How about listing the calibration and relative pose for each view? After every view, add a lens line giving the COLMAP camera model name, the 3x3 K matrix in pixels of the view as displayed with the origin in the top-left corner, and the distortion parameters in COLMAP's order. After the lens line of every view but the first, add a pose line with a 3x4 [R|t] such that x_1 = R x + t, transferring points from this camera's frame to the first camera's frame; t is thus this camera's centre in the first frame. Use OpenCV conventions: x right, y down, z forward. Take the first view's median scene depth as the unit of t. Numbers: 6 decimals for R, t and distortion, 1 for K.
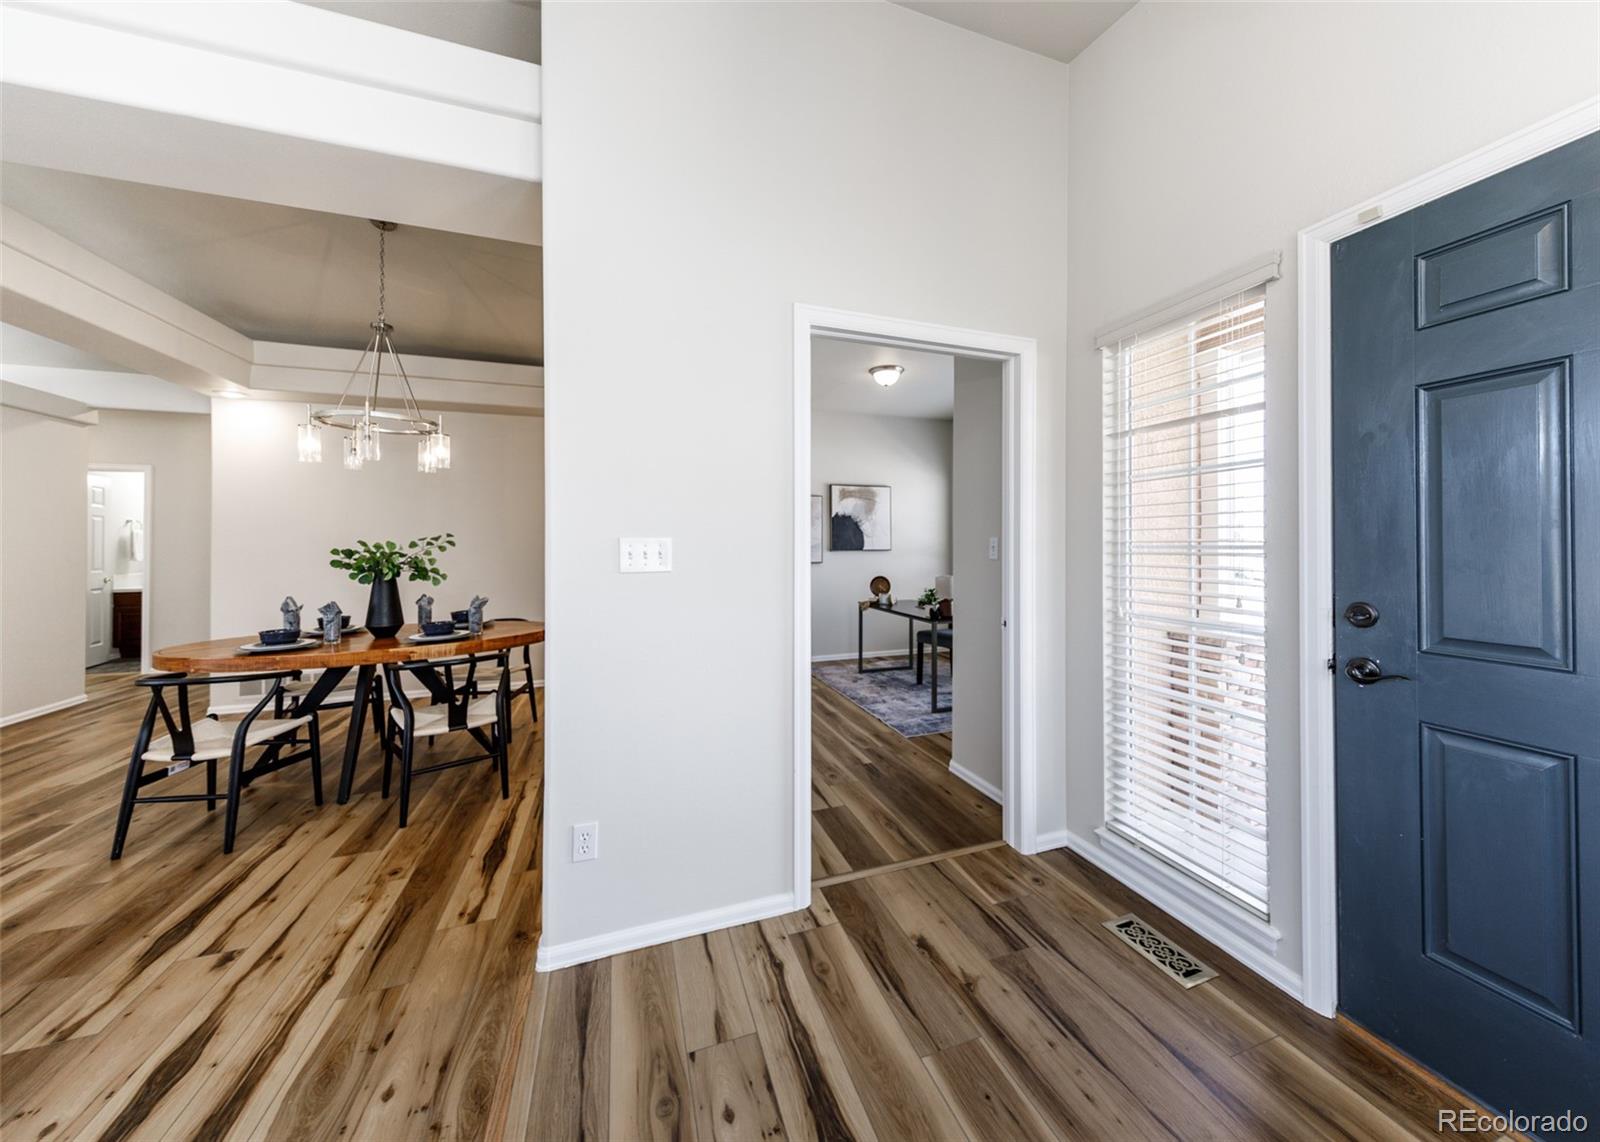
lens RADIAL K [[549.3, 0, 804.8], [0, 549.3, 532.5], [0, 0, 1]] dist [0.007587, -0.000260]
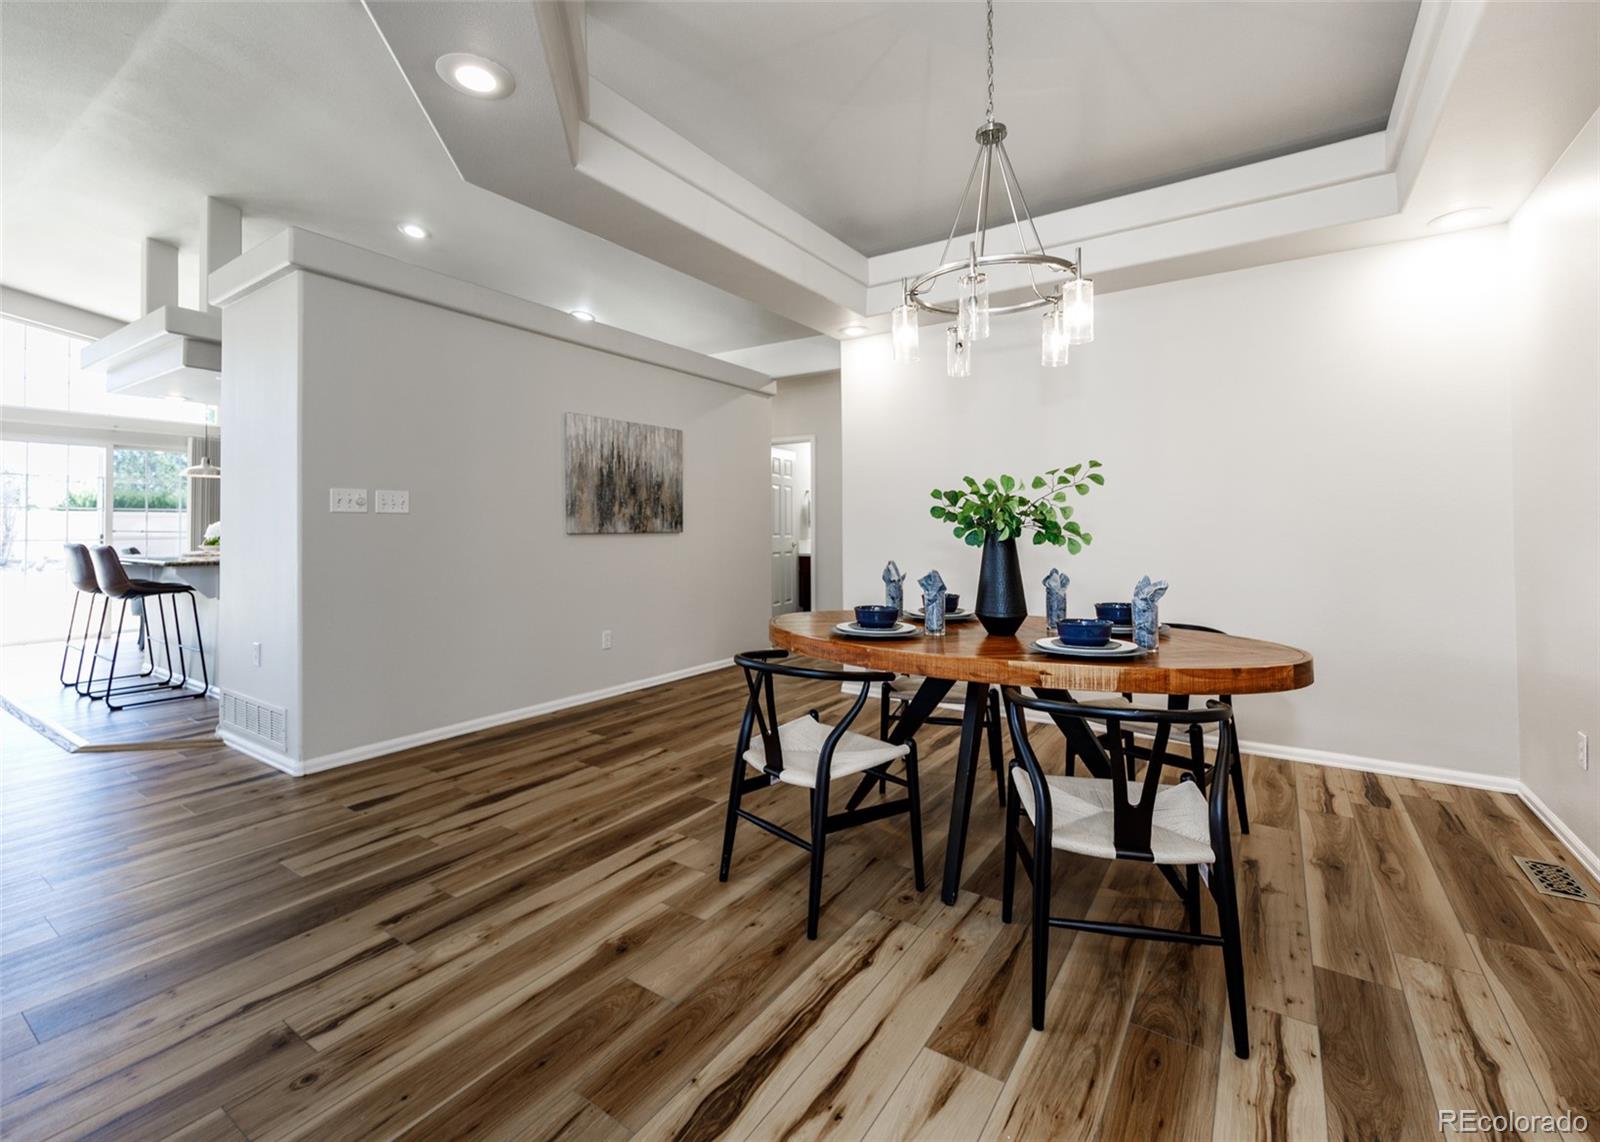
lens RADIAL K [[696.4, 0, 803.6], [0, 696.4, 509.4], [0, 0, 1]] dist [-0.001009, -0.000112]
pose [[0.602448, -0.014468, -0.798027, -0.288012], [0.012732, 0.999883, -0.008516, 0.057412], [0.798057, -0.005030, 0.602561, 0.377842]]
